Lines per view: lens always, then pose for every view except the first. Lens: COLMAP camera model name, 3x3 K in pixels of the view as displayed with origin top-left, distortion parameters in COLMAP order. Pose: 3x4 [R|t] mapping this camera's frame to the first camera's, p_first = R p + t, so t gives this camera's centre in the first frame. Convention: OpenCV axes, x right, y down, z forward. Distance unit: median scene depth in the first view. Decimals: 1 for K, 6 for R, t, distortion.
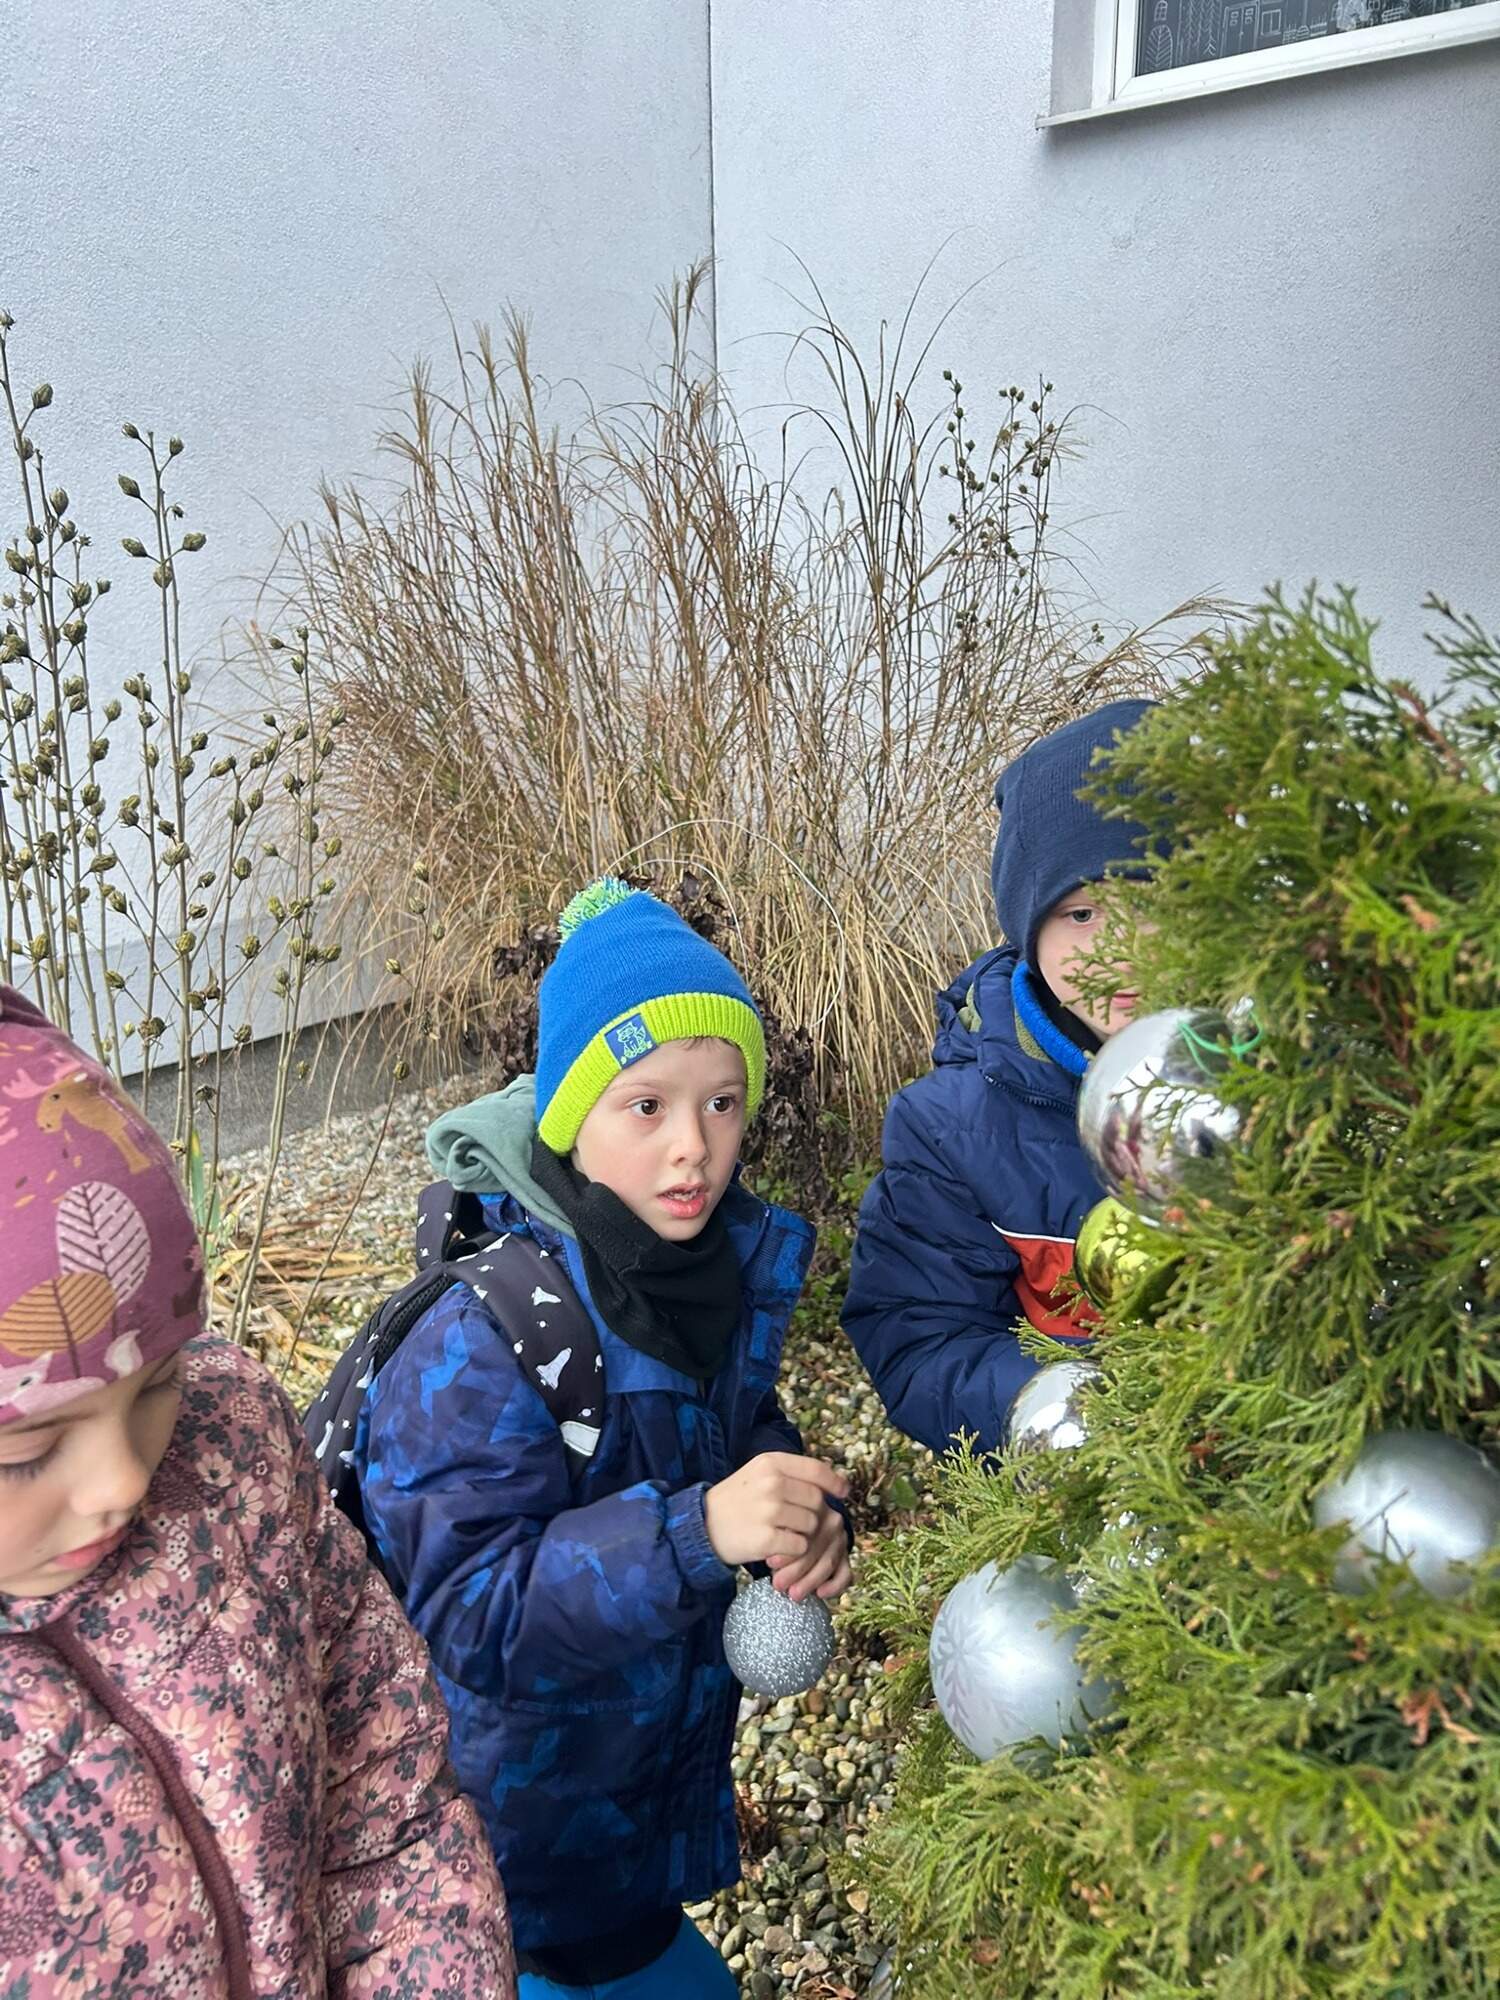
lens RADIAL K [[1507.1, 0, 759.1], [0, 1507.1, 988.0], [0, 0, 1]] dist [0.039627, -0.040137]
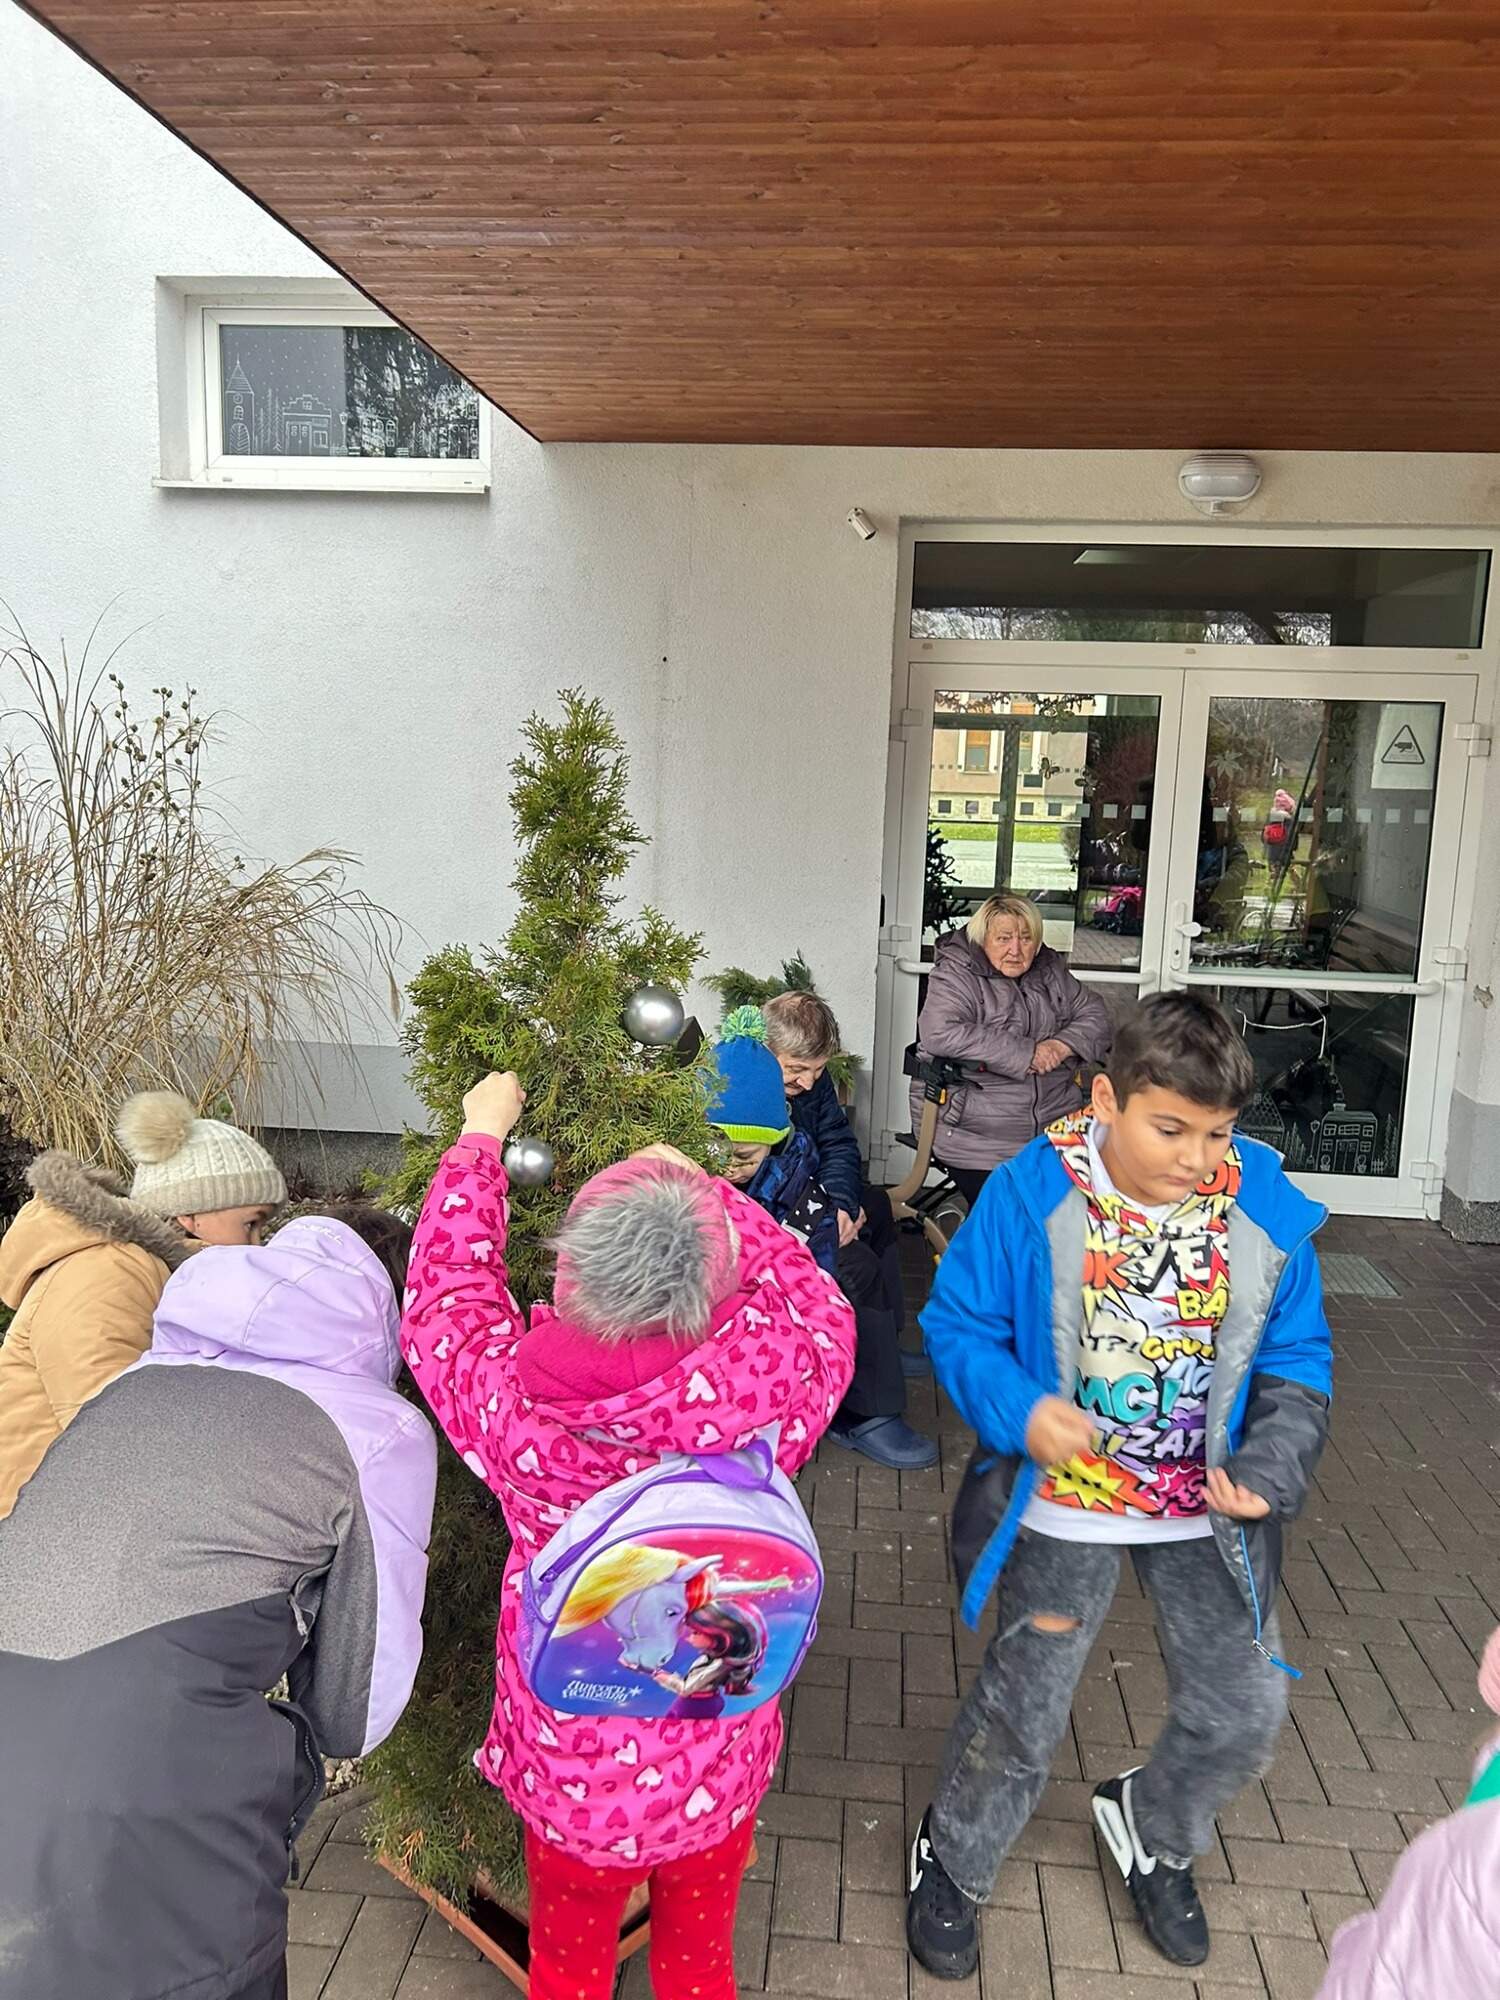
lens RADIAL K [[1507.1, 0, 752.4], [0, 1507.1, 994.5], [0, 0, 1]] dist [0.039627, -0.040137]
pose [[0.828369, -0.053499, 0.557622, -0.166556], [0.112005, 0.991147, -0.071297, 0.030142], [-0.548871, 0.121517, 0.827028, -0.373621]]
